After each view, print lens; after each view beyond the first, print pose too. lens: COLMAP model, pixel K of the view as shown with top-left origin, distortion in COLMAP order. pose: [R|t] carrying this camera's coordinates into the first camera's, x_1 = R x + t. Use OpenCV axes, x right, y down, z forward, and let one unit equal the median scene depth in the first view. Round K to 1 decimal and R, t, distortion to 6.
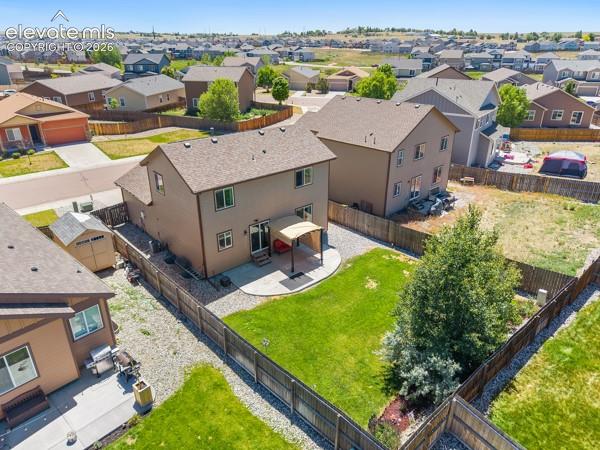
lens RADIAL K [[409.0, 0, 297.1], [0, 409.0, 222.1], [0, 0, 1]] dist [-0.006515, -0.004098]
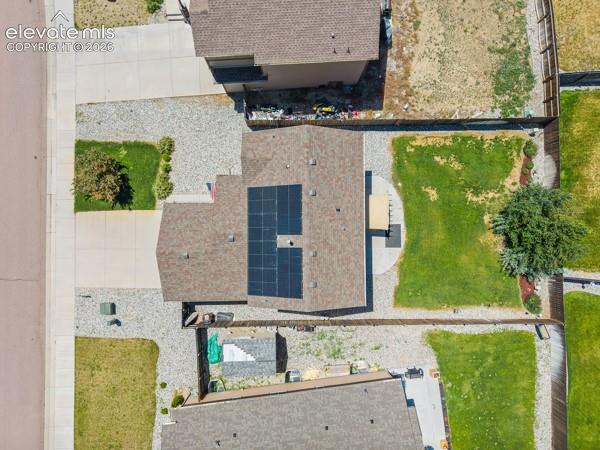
lens RADIAL K [[409.0, 0, 297.1], [0, 409.0, 222.1], [0, 0, 1]] dist [-0.006515, -0.004098]
pose [[0.646517, -0.762633, 0.020174, -0.188634], [0.306867, 0.284173, 0.908338, -1.117440], [-0.698461, -0.581065, 0.417750, 0.685551]]
